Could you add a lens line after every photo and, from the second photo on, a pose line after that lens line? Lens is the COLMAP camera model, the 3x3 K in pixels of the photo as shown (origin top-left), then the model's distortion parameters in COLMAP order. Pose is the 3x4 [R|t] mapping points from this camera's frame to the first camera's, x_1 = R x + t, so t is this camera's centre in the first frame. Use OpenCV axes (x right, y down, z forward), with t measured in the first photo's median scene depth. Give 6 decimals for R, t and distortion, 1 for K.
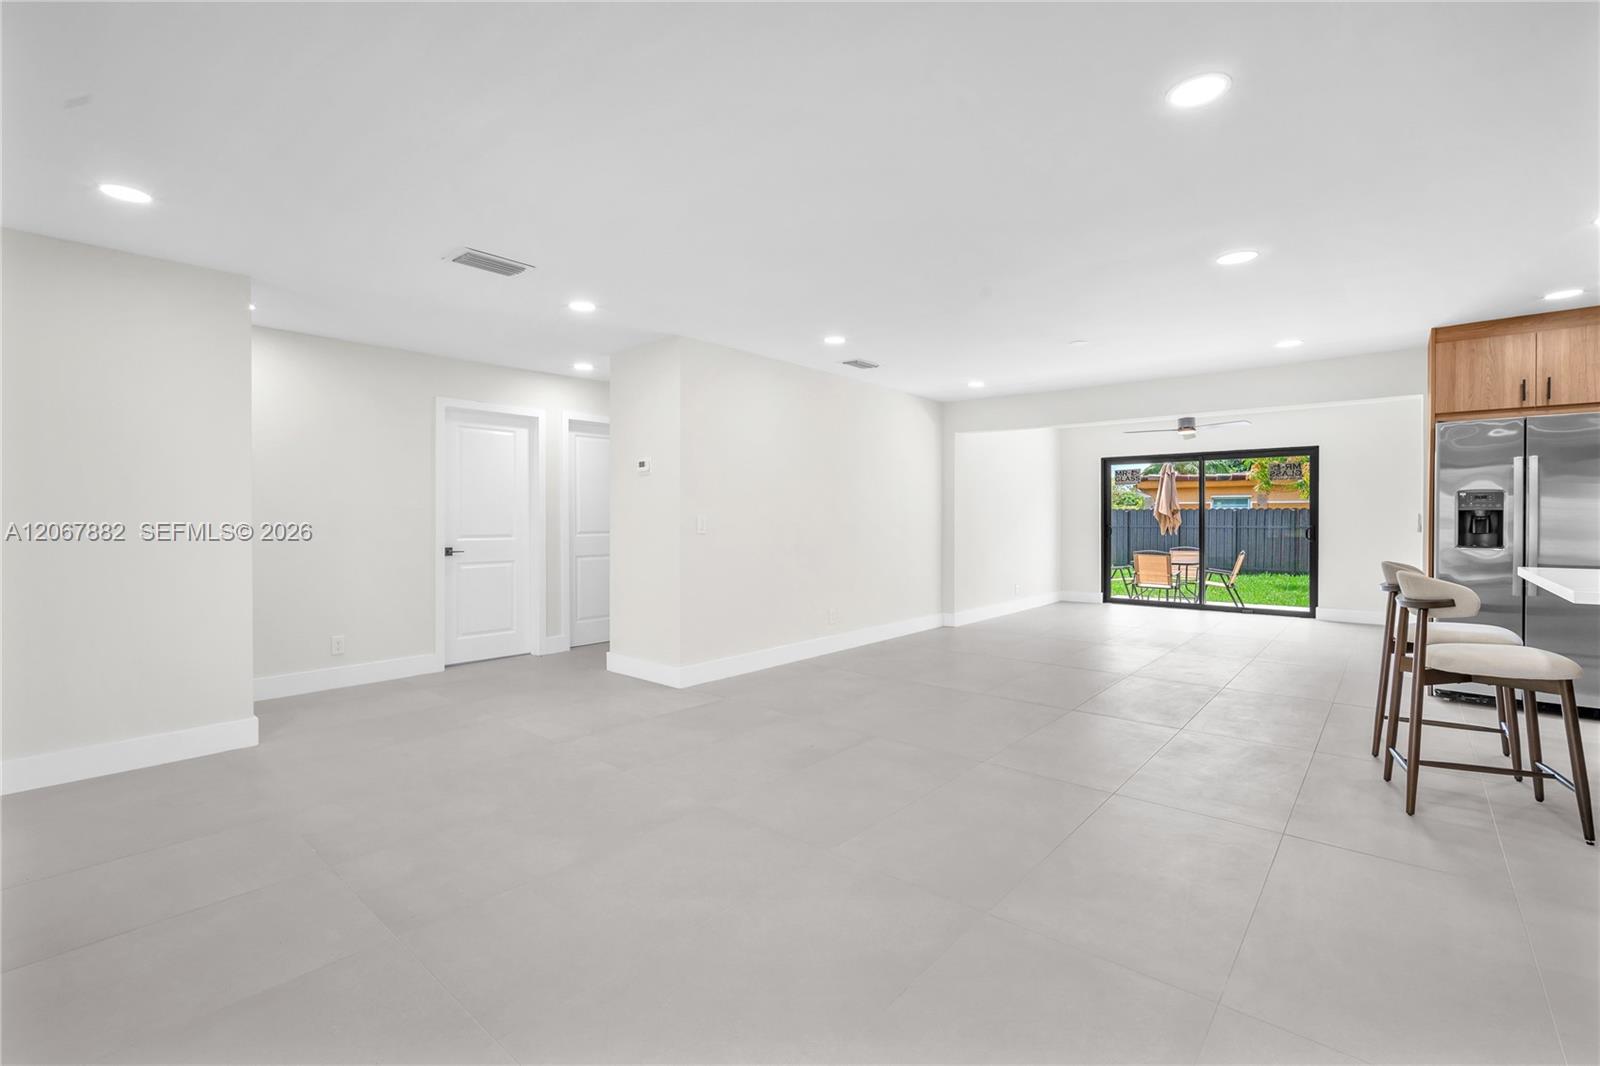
lens RADIAL K [[704.4, 0, 799.2], [0, 704.4, 528.6], [0, 0, 1]] dist [-0.000128, 0.000062]
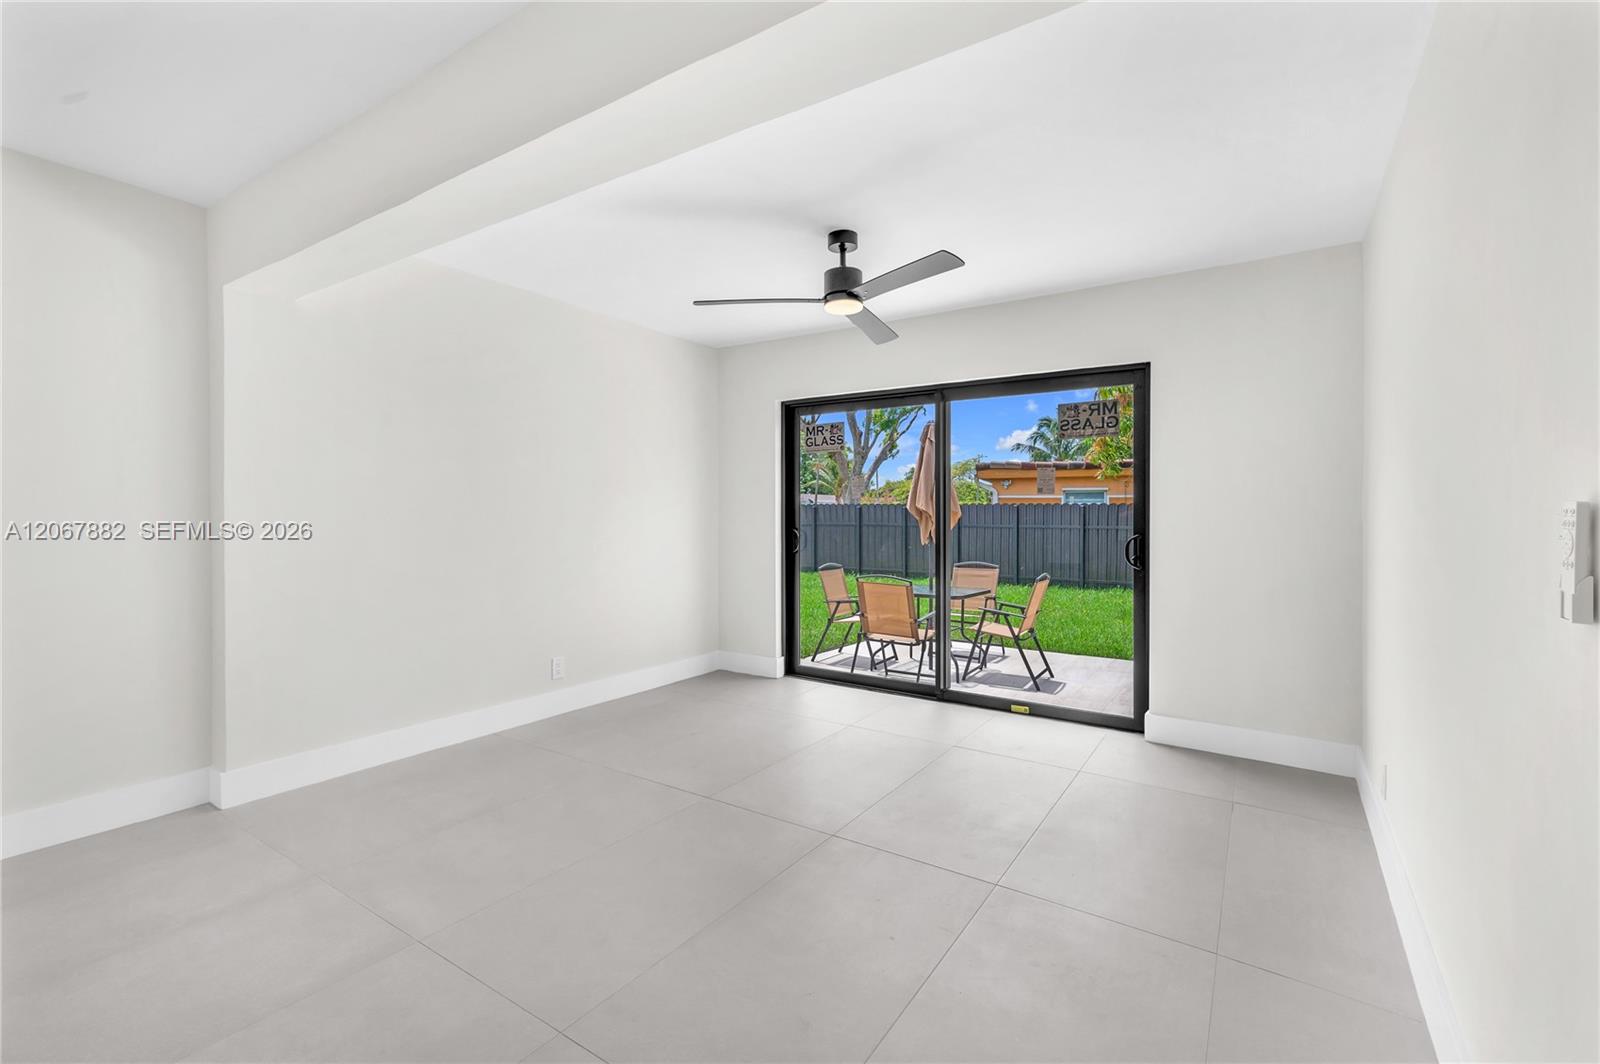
lens RADIAL K [[704.4, 0, 800.7], [0, 704.4, 526.4], [0, 0, 1]] dist [-0.000128, 0.000062]
pose [[0.992189, 0.002741, 0.124712, 0.377022], [-0.003241, 0.999988, 0.003801, -0.008936], [-0.124700, -0.004176, 0.992186, 0.475276]]
